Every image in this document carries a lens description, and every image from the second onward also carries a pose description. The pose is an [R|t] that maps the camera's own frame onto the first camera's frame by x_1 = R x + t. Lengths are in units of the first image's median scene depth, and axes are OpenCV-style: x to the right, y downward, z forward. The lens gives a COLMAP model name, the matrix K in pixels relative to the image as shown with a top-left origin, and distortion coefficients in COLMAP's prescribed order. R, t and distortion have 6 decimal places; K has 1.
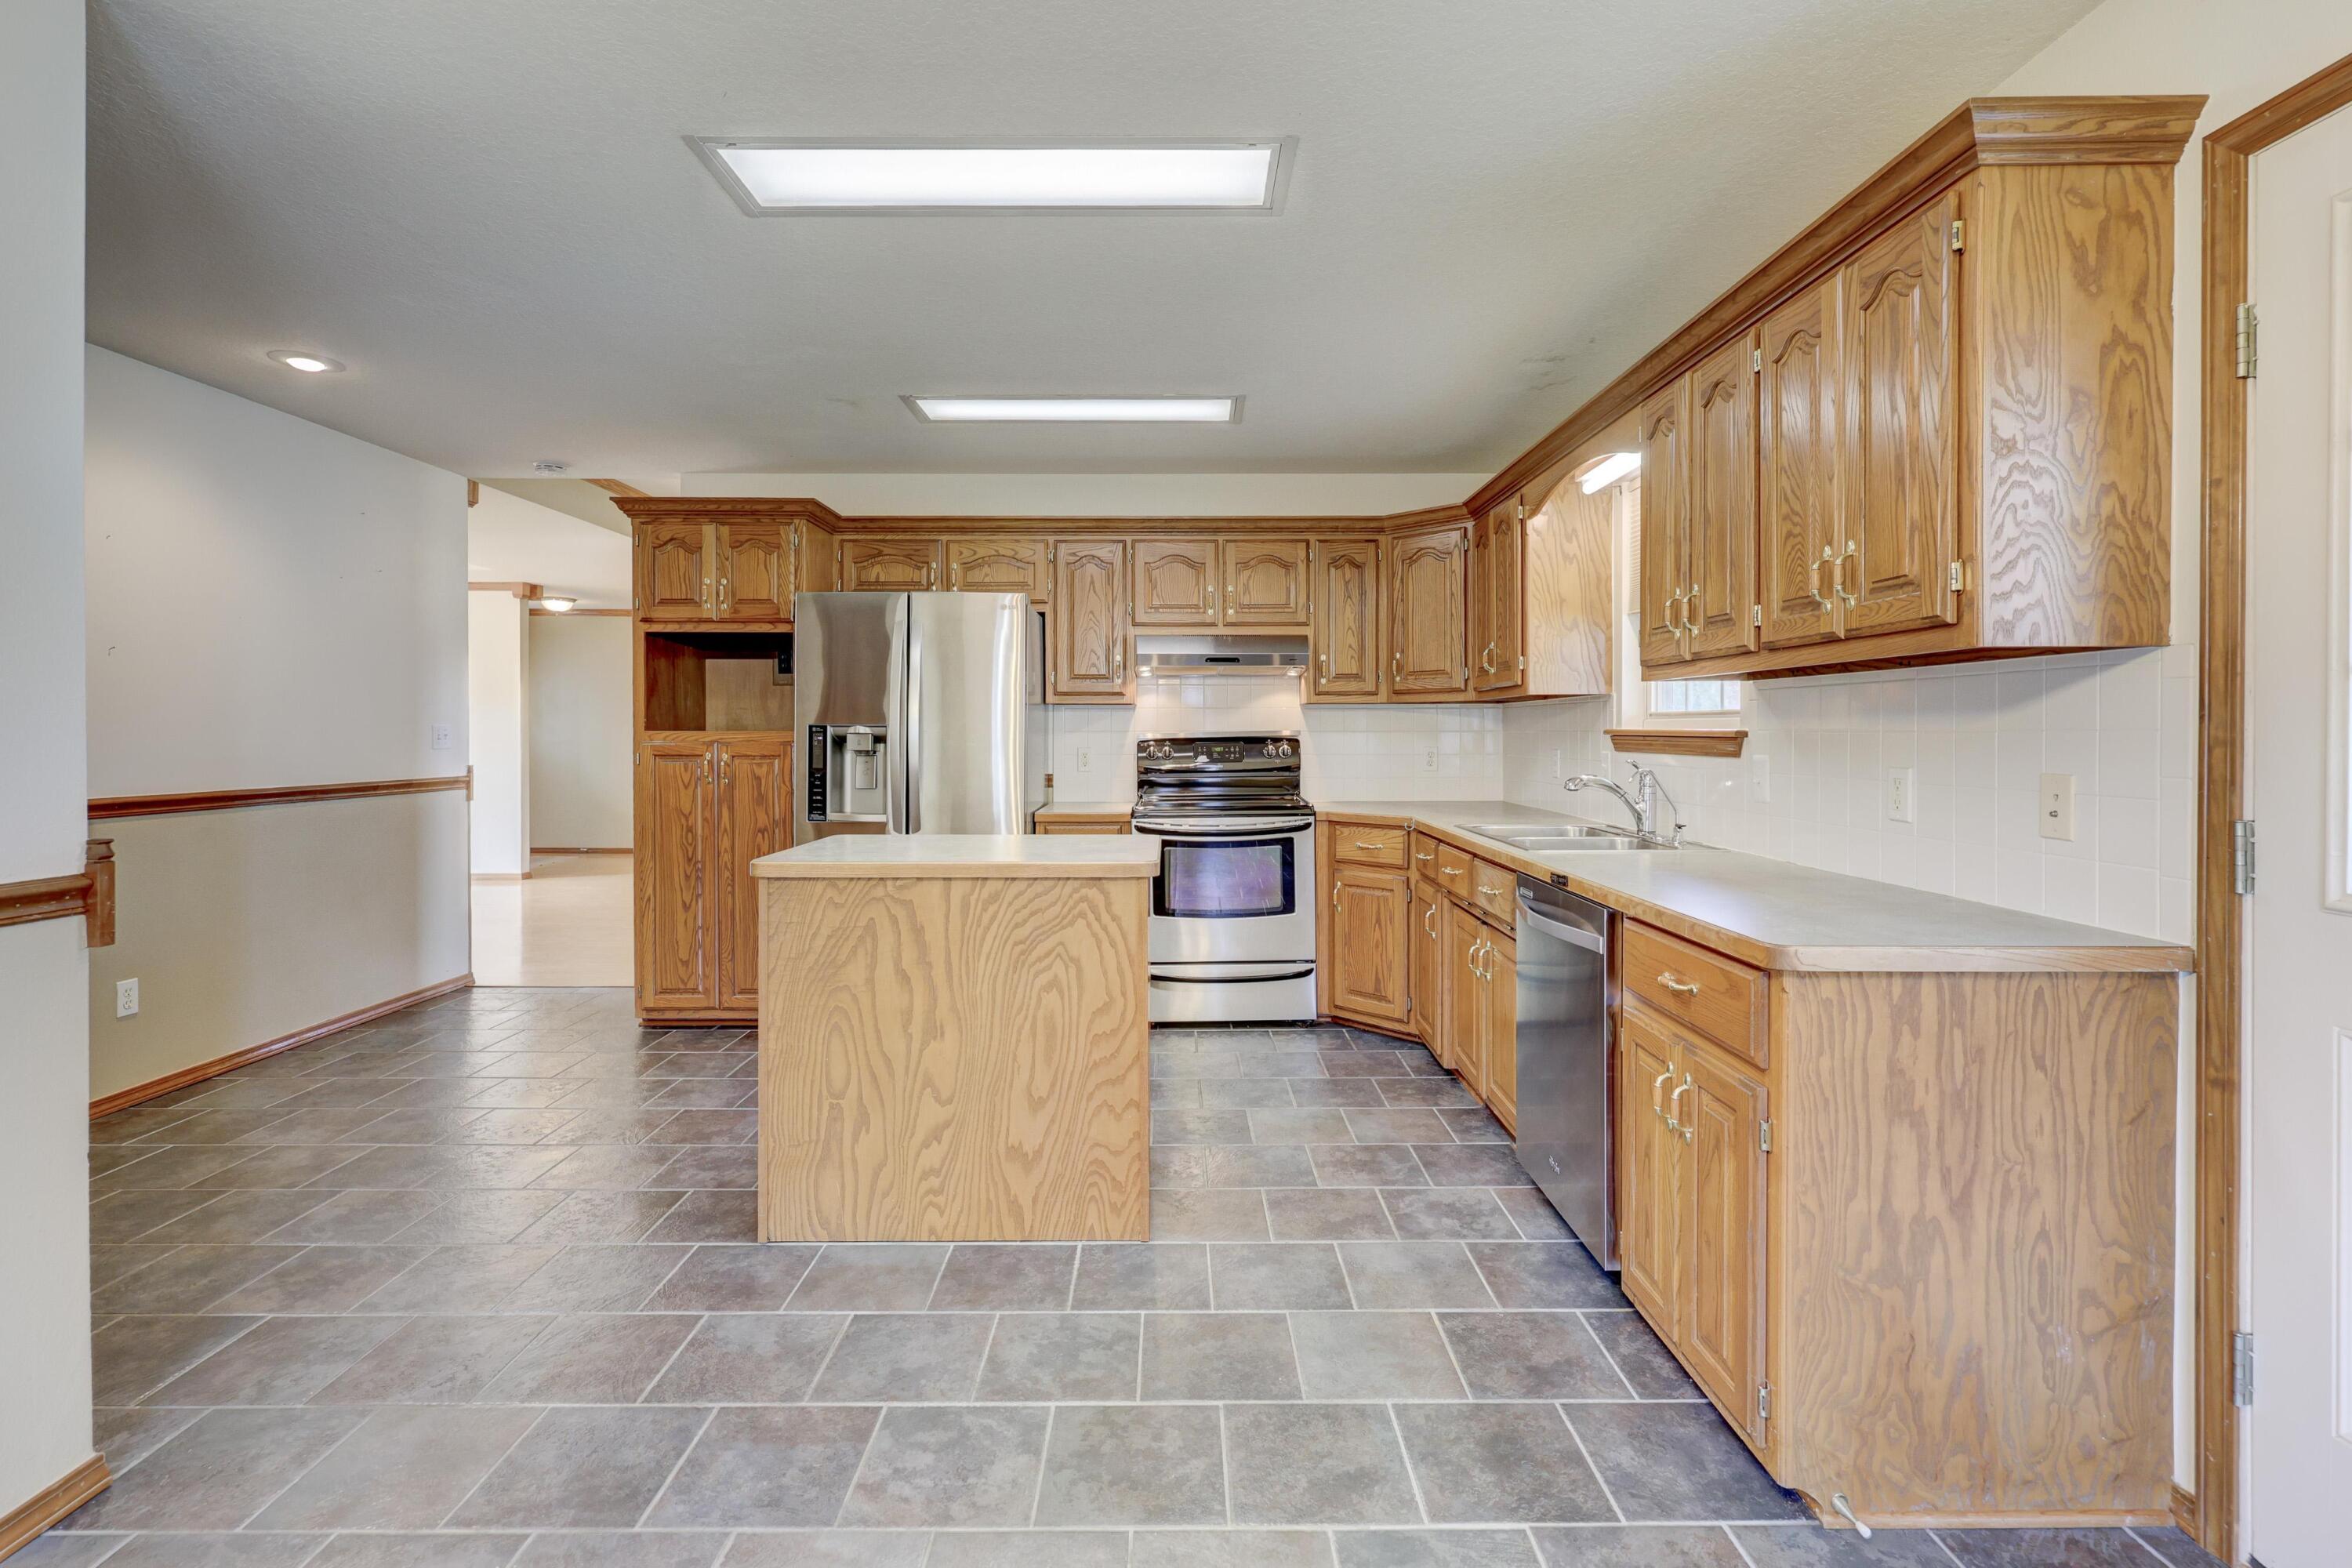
lens RADIAL K [[1103.1, 0, 1210.2], [0, 1103.1, 719.5], [0, 0, 1]] dist [0.001239, -0.000111]
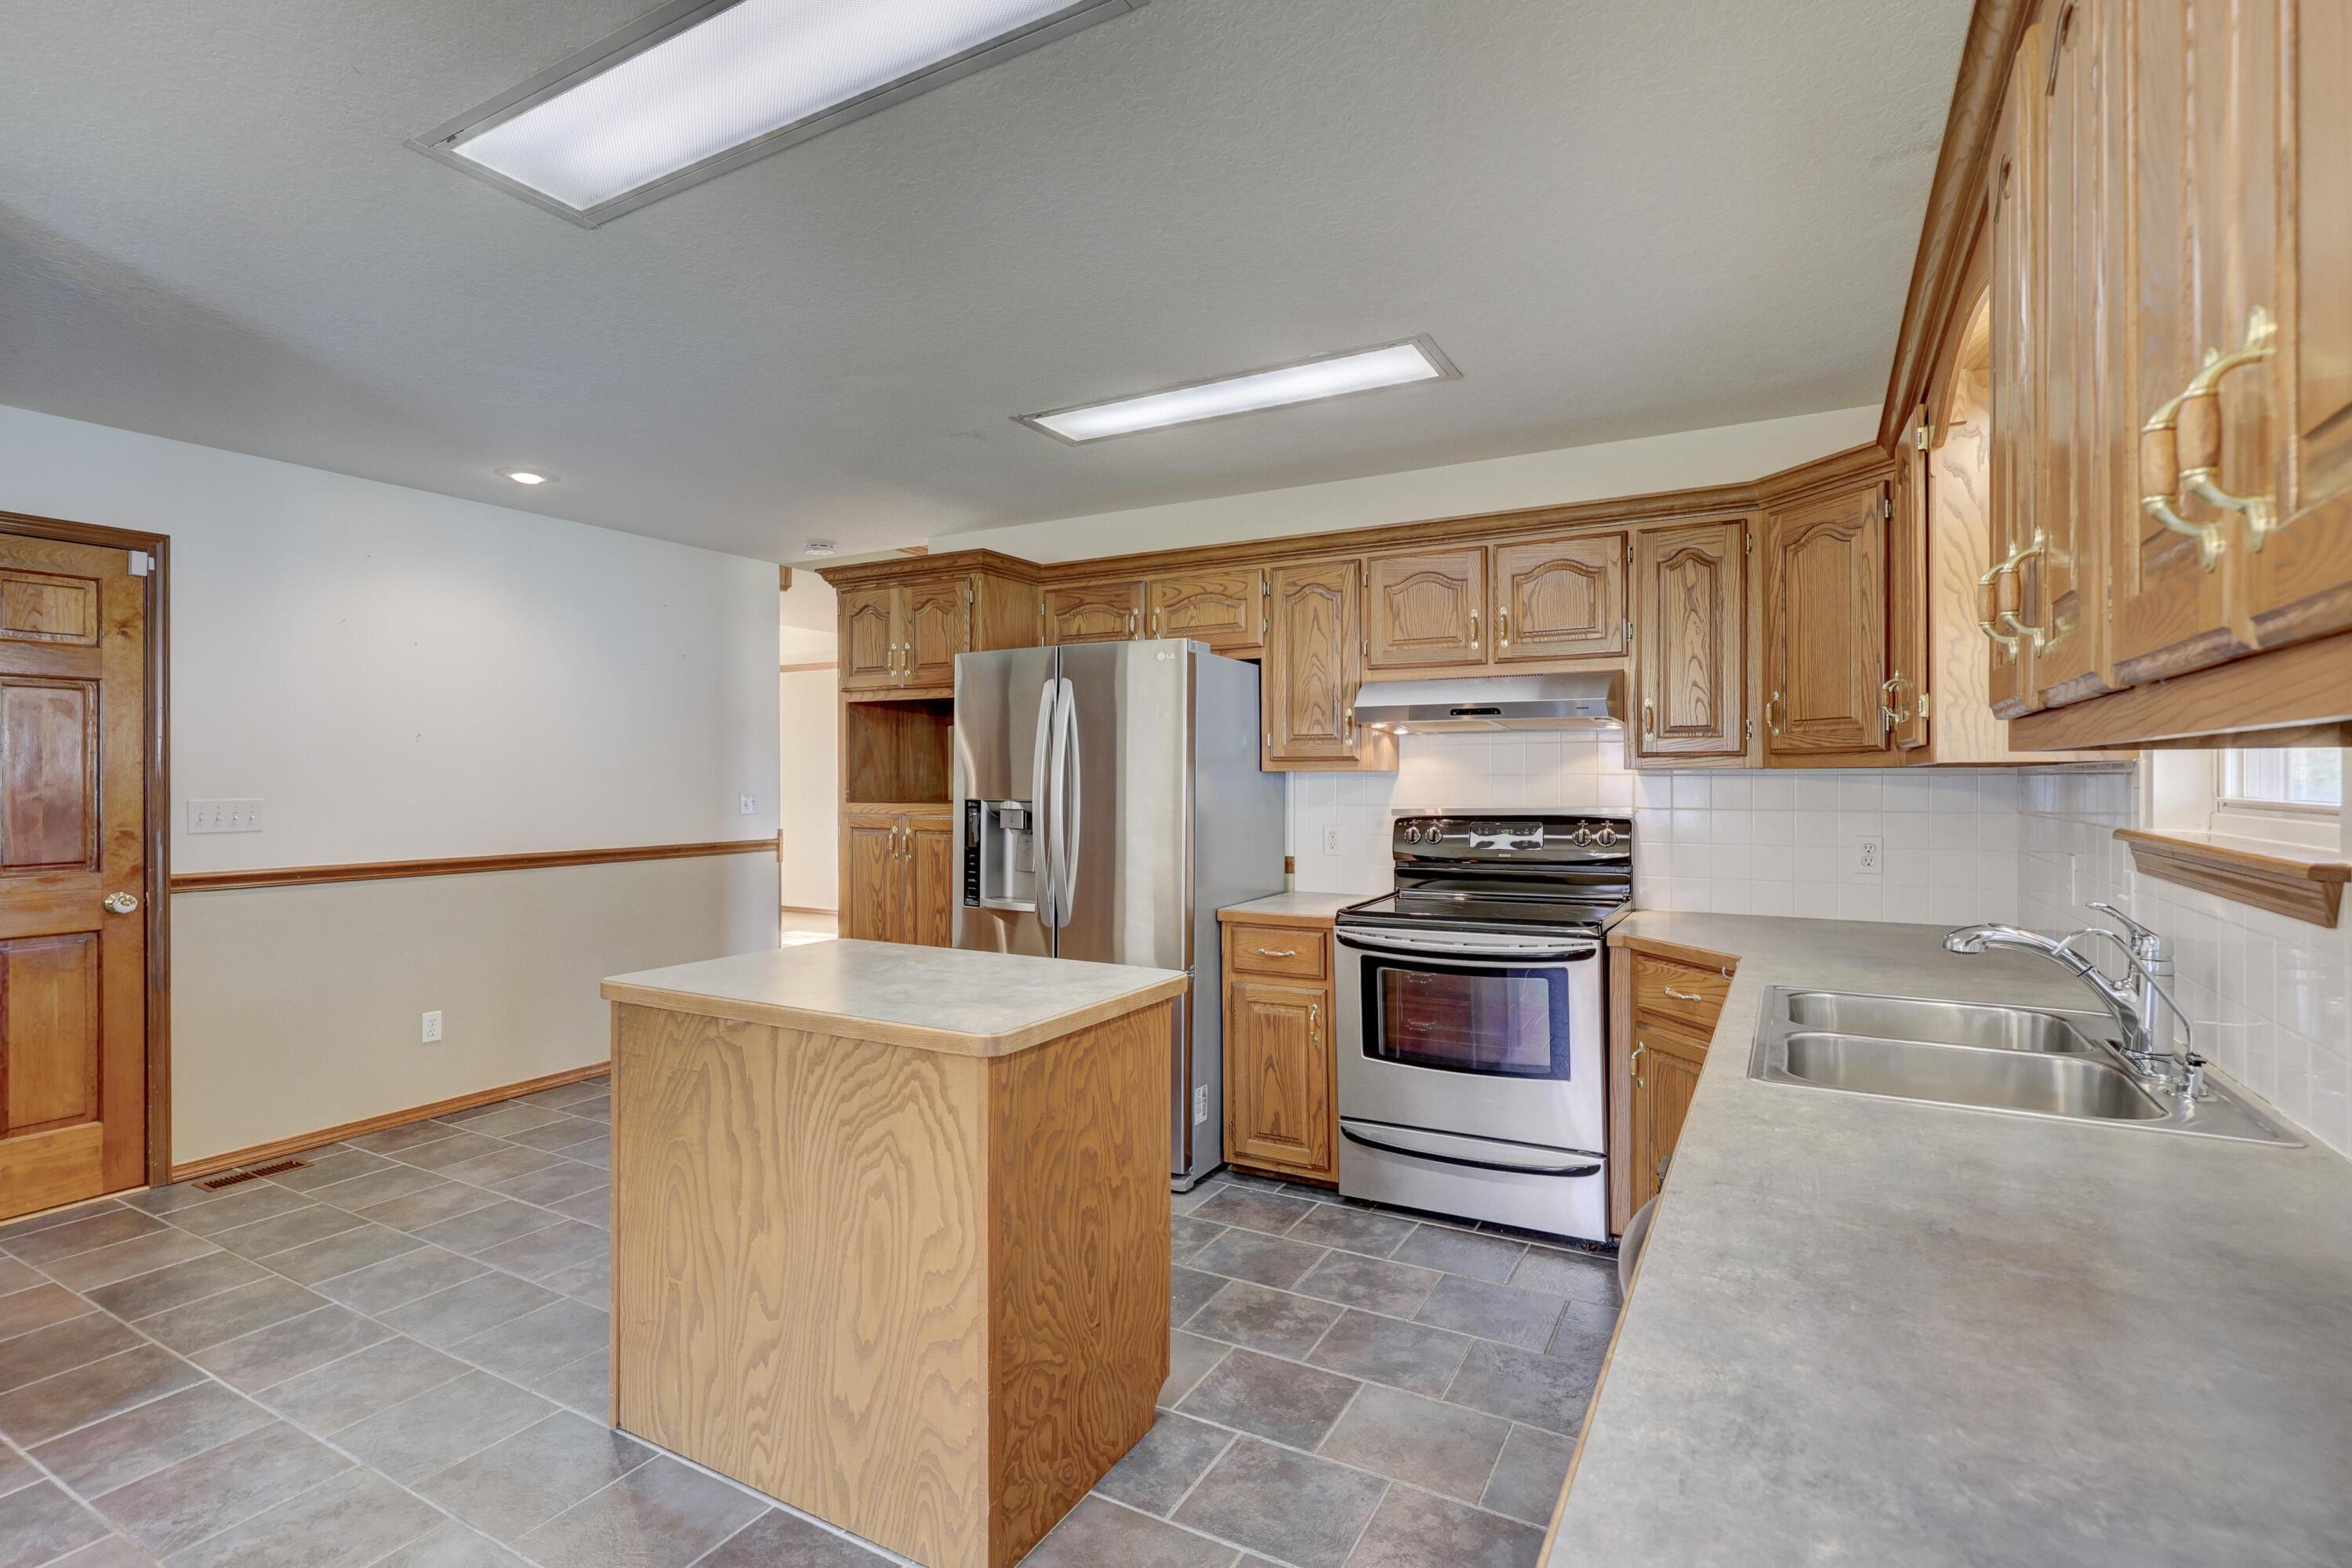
lens RADIAL K [[1111.8, 0, 1164.8], [0, 1111.8, 758.5], [0, 0, 1]] dist [-0.002964, 0.000437]
pose [[0.843122, -0.005809, -0.537691, 0.261282], [0.003592, 0.999980, -0.005172, -0.022960], [0.537710, 0.002430, 0.843126, 0.315666]]
